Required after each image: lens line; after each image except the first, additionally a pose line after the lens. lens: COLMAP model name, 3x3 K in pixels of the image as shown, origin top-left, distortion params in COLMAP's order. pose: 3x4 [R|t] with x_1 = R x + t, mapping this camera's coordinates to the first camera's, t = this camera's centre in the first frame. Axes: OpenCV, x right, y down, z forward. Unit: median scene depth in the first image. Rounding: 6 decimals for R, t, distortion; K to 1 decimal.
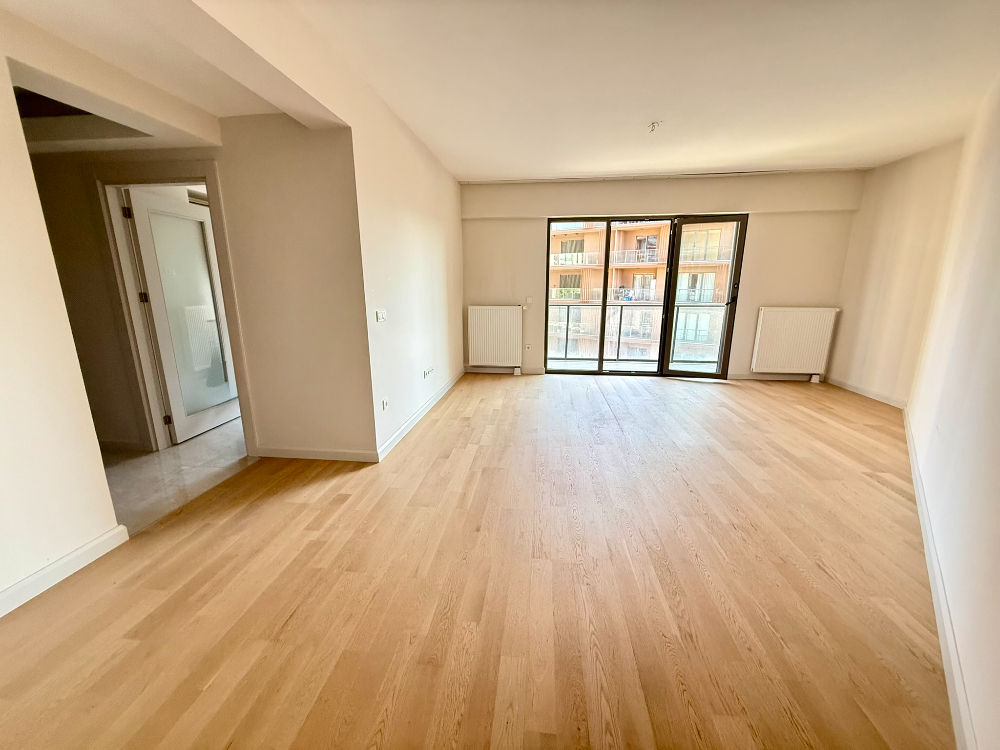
lens RADIAL K [[397.4, 0, 500.2], [0, 397.4, 375.4], [0, 0, 1]] dist [0.000751, 0.000193]
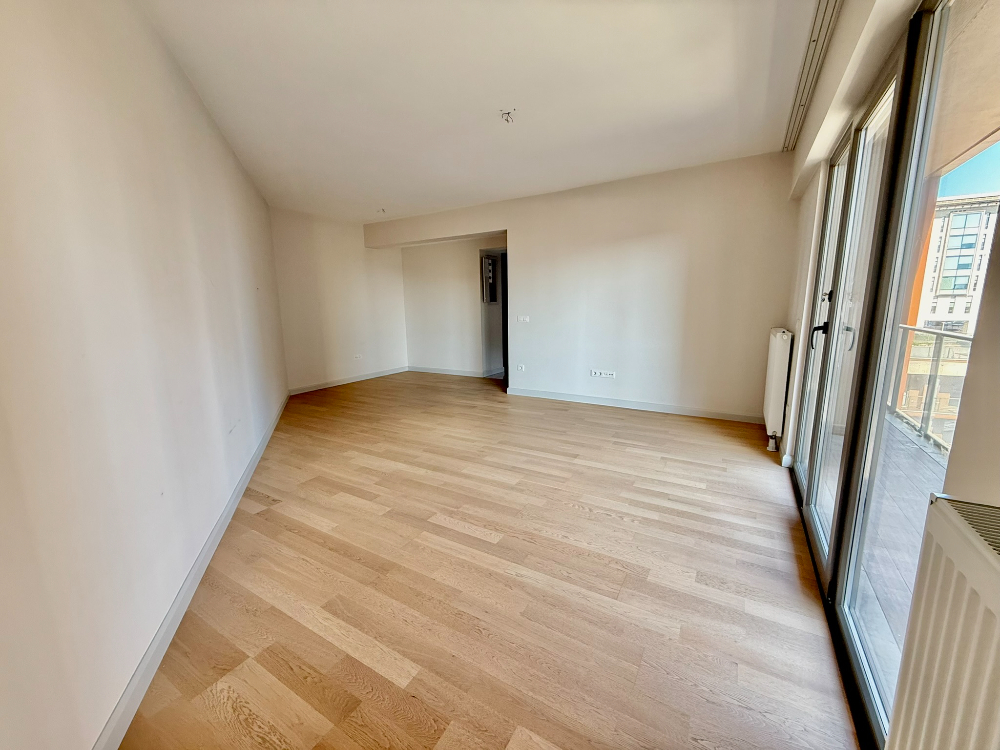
lens RADIAL K [[397.4, 0, 500.2], [0, 397.4, 375.4], [0, 0, 1]] dist [0.000751, 0.000193]
pose [[-0.416992, 0.167038, -0.893429, 1.243559], [-0.186610, 0.946293, 0.264018, -0.322284], [0.889547, 0.276816, -0.363426, 1.442831]]
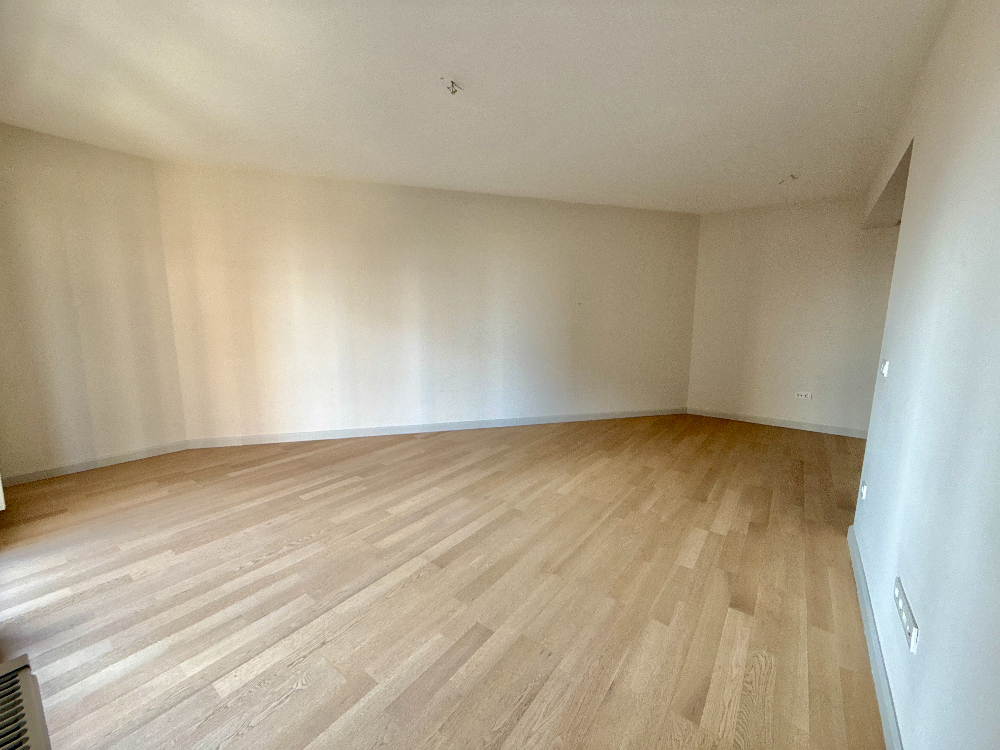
lens RADIAL K [[397.4, 0, 500.2], [0, 397.4, 375.4], [0, 0, 1]] dist [0.000751, 0.000193]
pose [[-0.860105, -0.083373, 0.503258, -0.064550], [0.104022, 0.937158, 0.333037, -0.382917], [-0.499399, 0.338796, -0.797382, 1.657632]]
